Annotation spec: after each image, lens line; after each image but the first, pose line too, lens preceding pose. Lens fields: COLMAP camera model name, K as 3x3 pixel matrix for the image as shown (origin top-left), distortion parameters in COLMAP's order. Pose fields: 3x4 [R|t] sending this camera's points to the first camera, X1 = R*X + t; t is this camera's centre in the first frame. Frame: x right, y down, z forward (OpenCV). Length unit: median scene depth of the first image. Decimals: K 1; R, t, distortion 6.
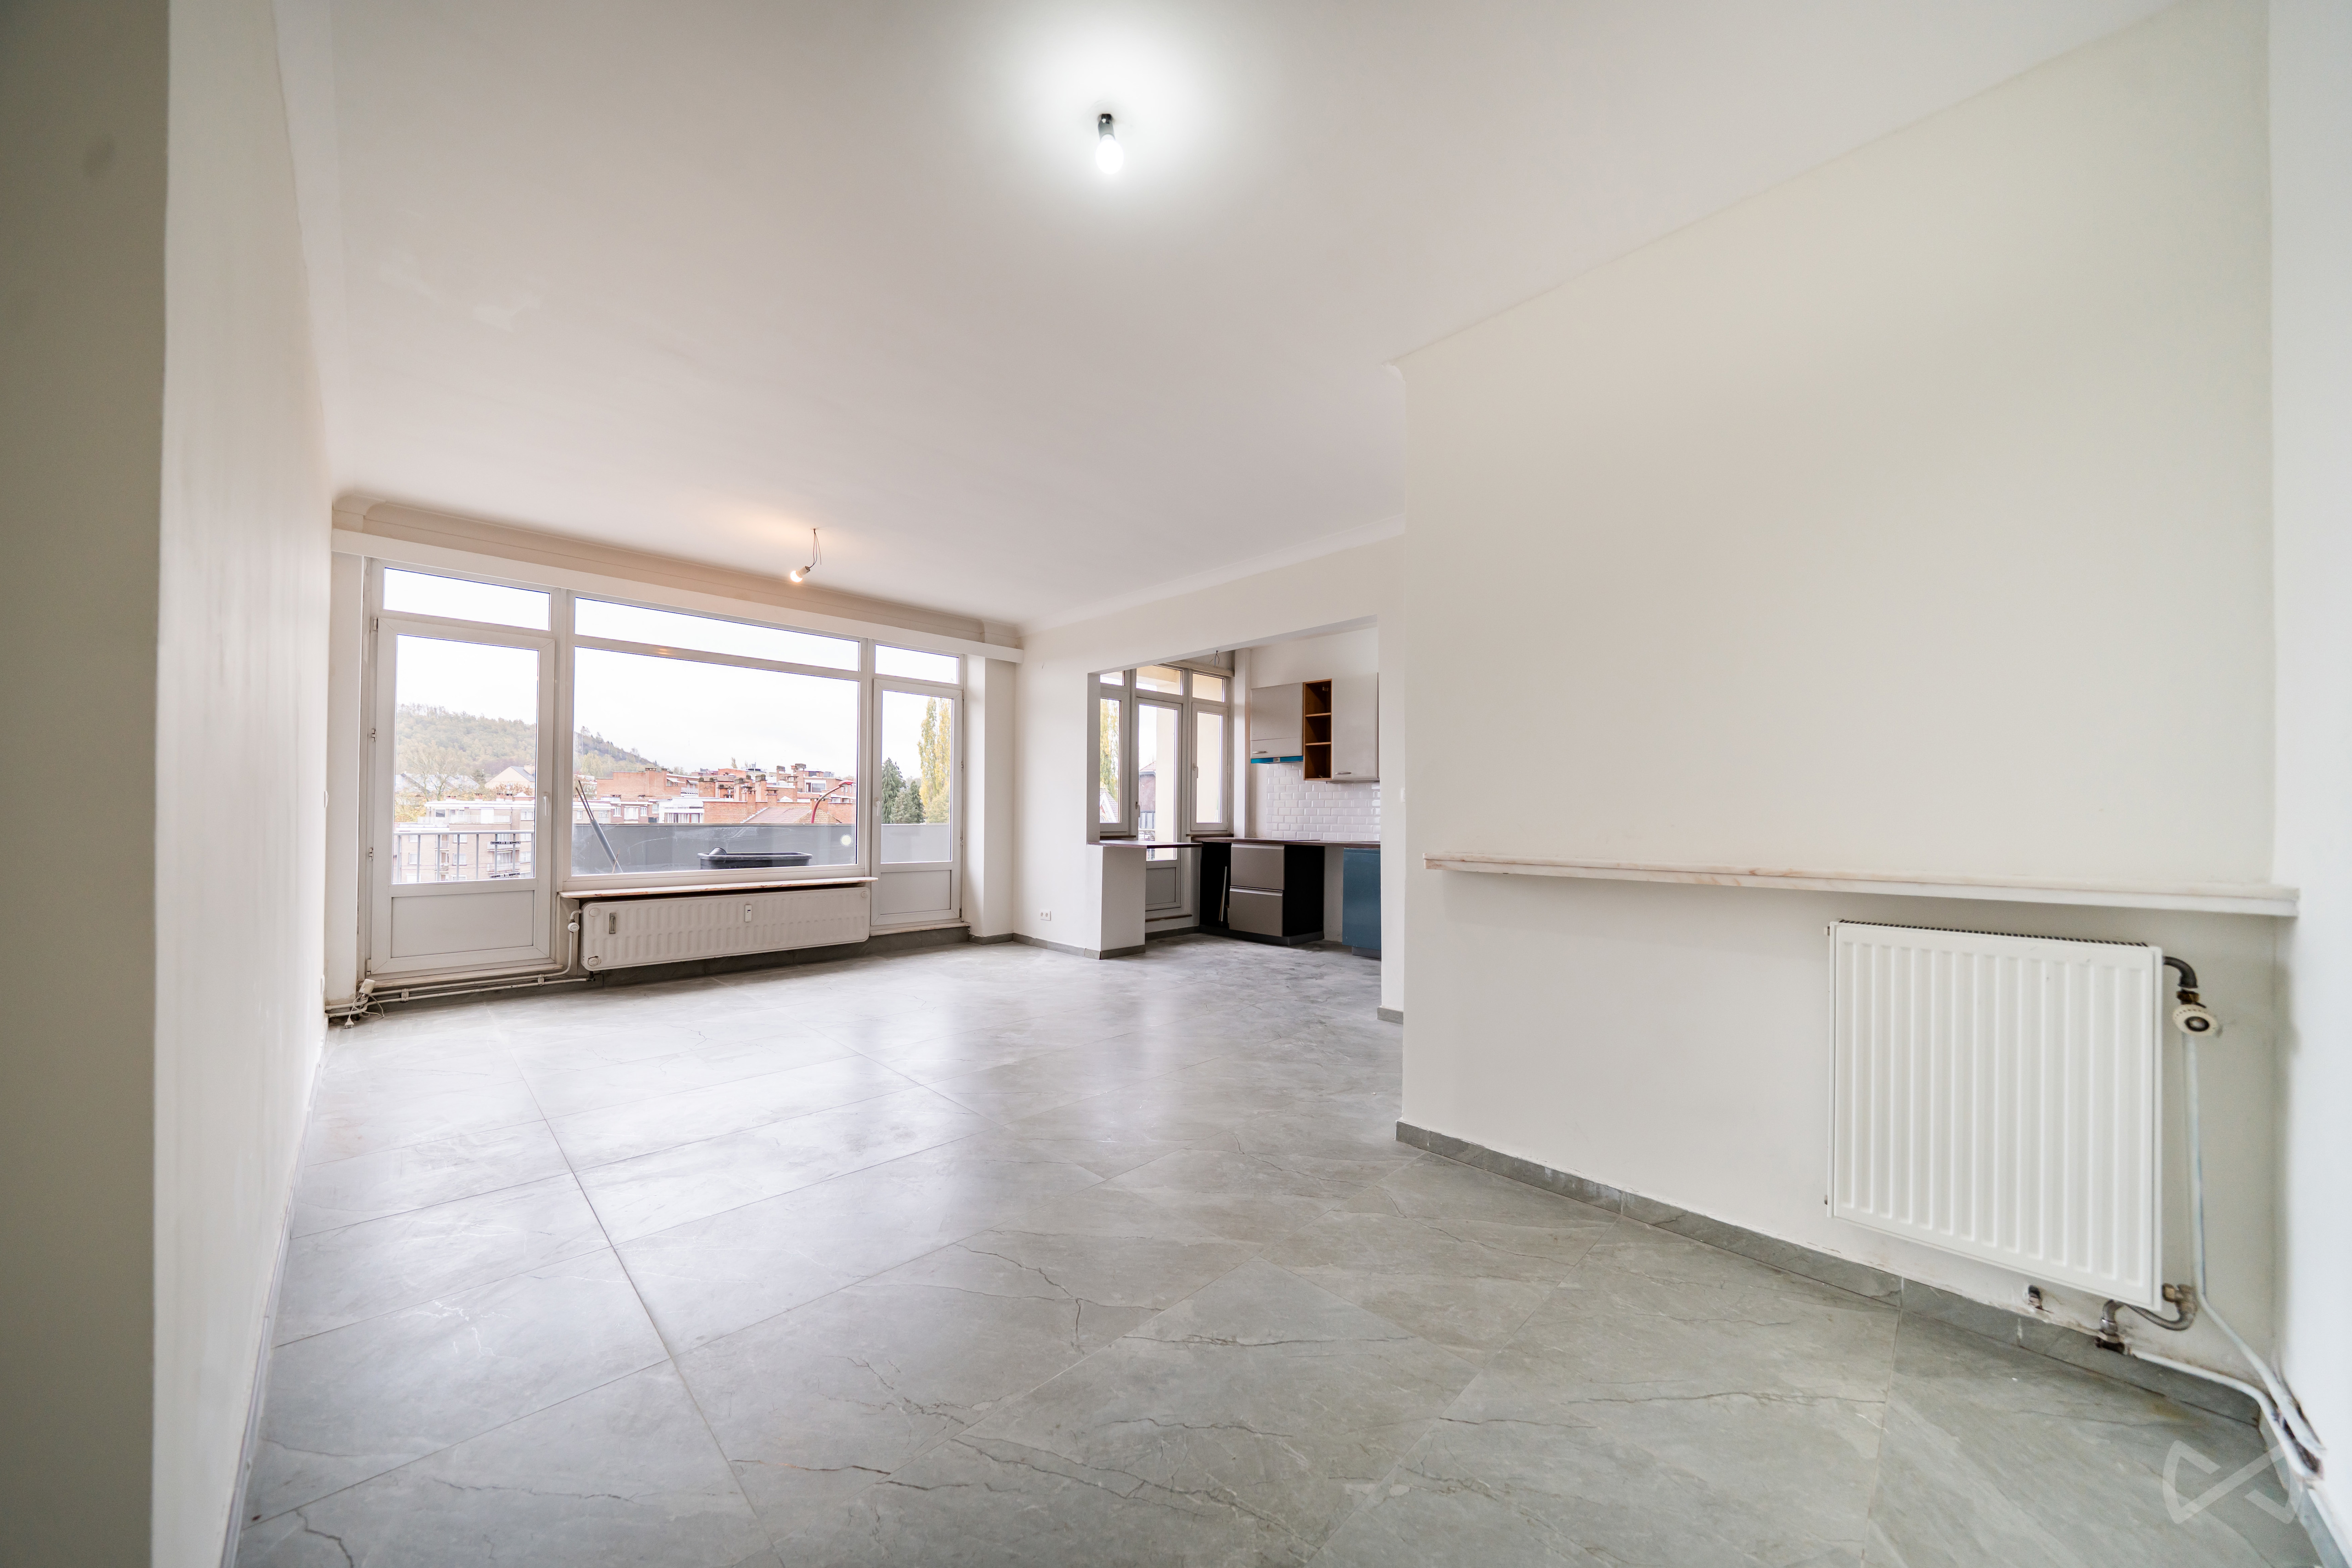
lens RADIAL K [[802.7, 0, 1162.9], [0, 802.7, 805.3], [0, 0, 1]] dist [-0.005431, 0.000023]
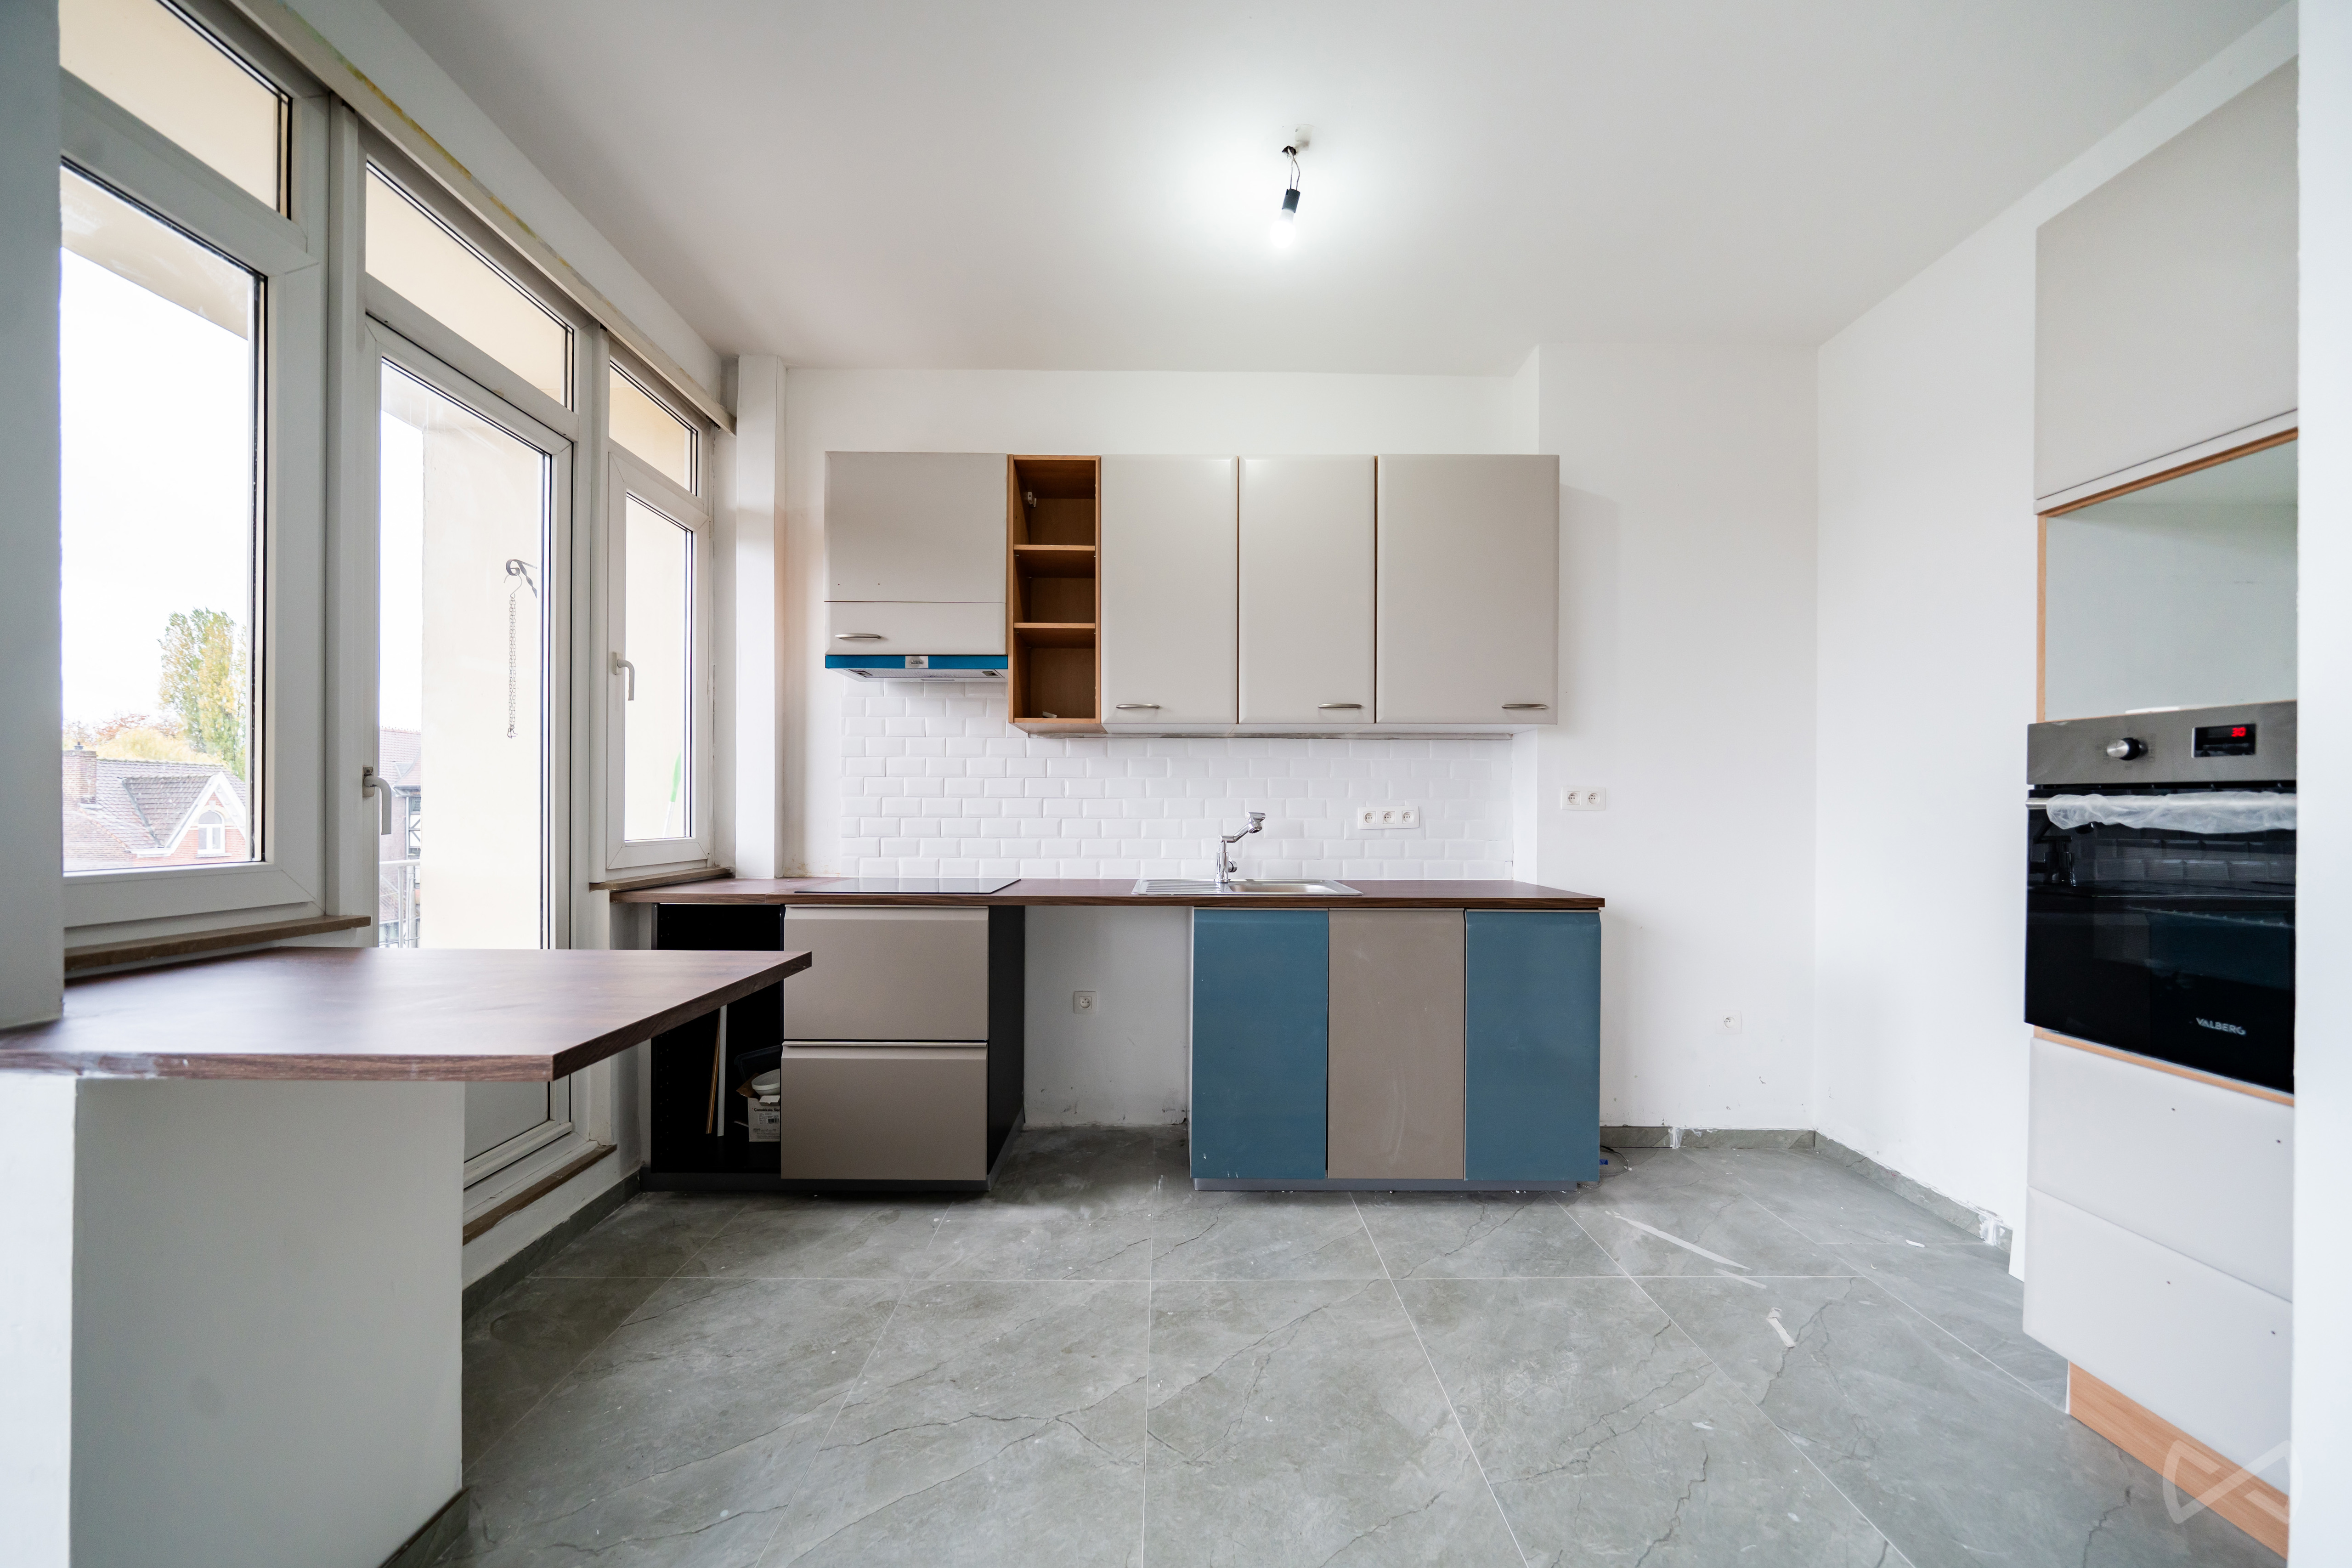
lens RADIAL K [[802.7, 0, 1161.3], [0, 802.7, 813.2], [0, 0, 1]] dist [-0.005431, 0.000023]
pose [[0.697560, -0.005071, 0.716508, -0.040213], [-0.008207, 0.999853, 0.015067, 0.004070], [-0.716479, -0.016391, 0.697416, 0.720314]]
